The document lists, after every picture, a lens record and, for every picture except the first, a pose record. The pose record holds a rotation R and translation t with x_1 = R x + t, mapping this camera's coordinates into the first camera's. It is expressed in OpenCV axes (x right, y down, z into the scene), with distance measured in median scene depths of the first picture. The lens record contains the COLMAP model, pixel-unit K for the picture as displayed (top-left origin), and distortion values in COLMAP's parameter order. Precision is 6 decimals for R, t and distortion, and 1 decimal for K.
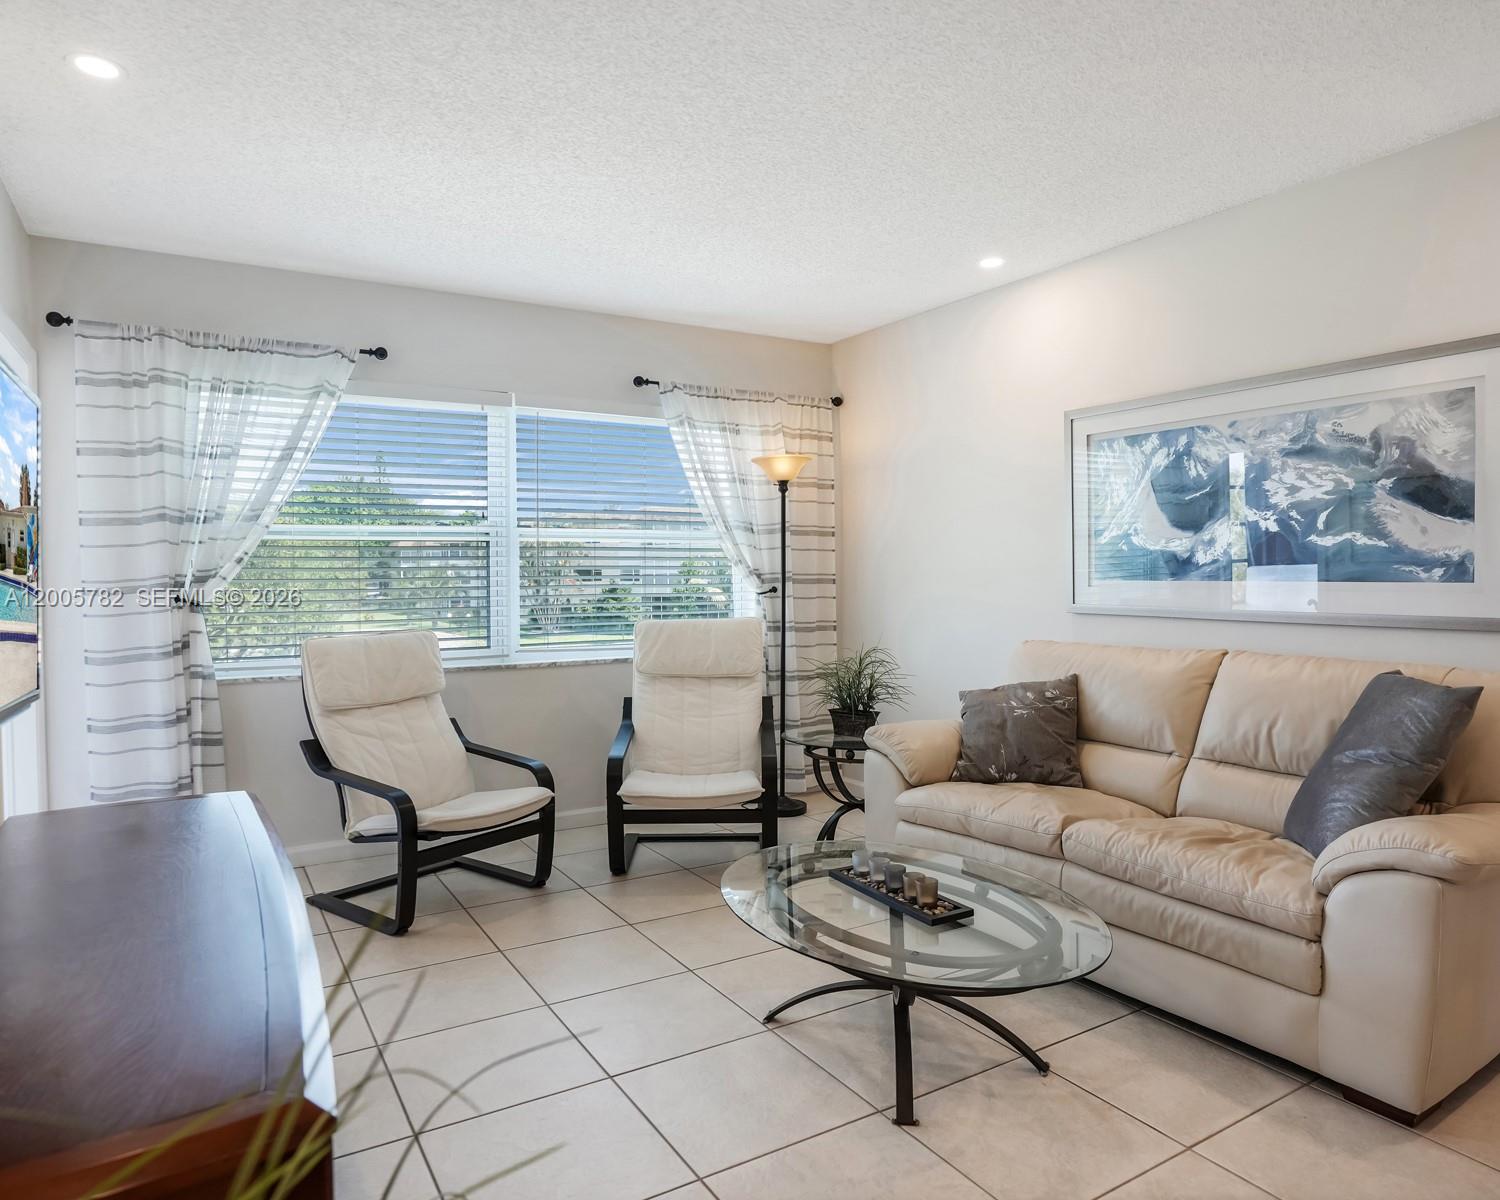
lens RADIAL K [[943.6, 0, 756.2], [0, 943.6, 593.3], [0, 0, 1]] dist [-0.042624, 0.002627]
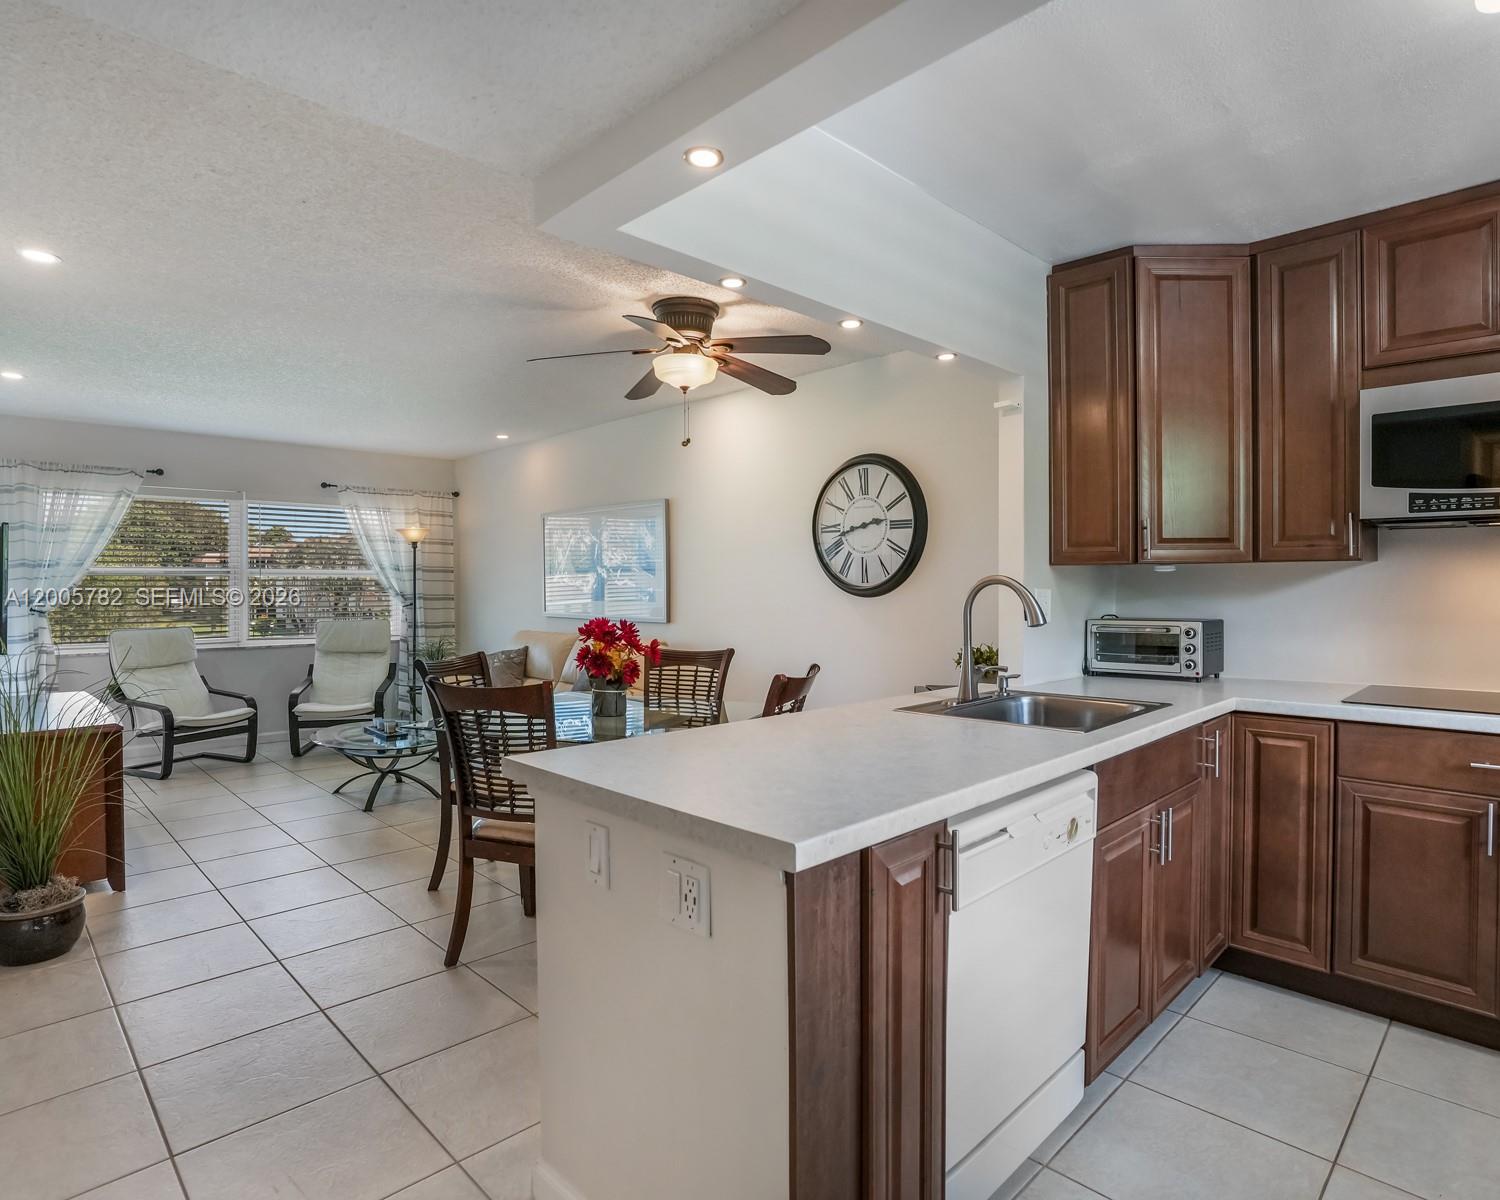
lens RADIAL K [[829.5, 0, 753.0], [0, 829.5, 591.9], [0, 0, 1]] dist [-0.064016, 0.022064]
pose [[0.973399, 0.002587, 0.229104, 0.384316], [0.000667, 0.999900, -0.014125, -0.005245], [-0.229117, 0.013902, 0.973300, -0.828087]]
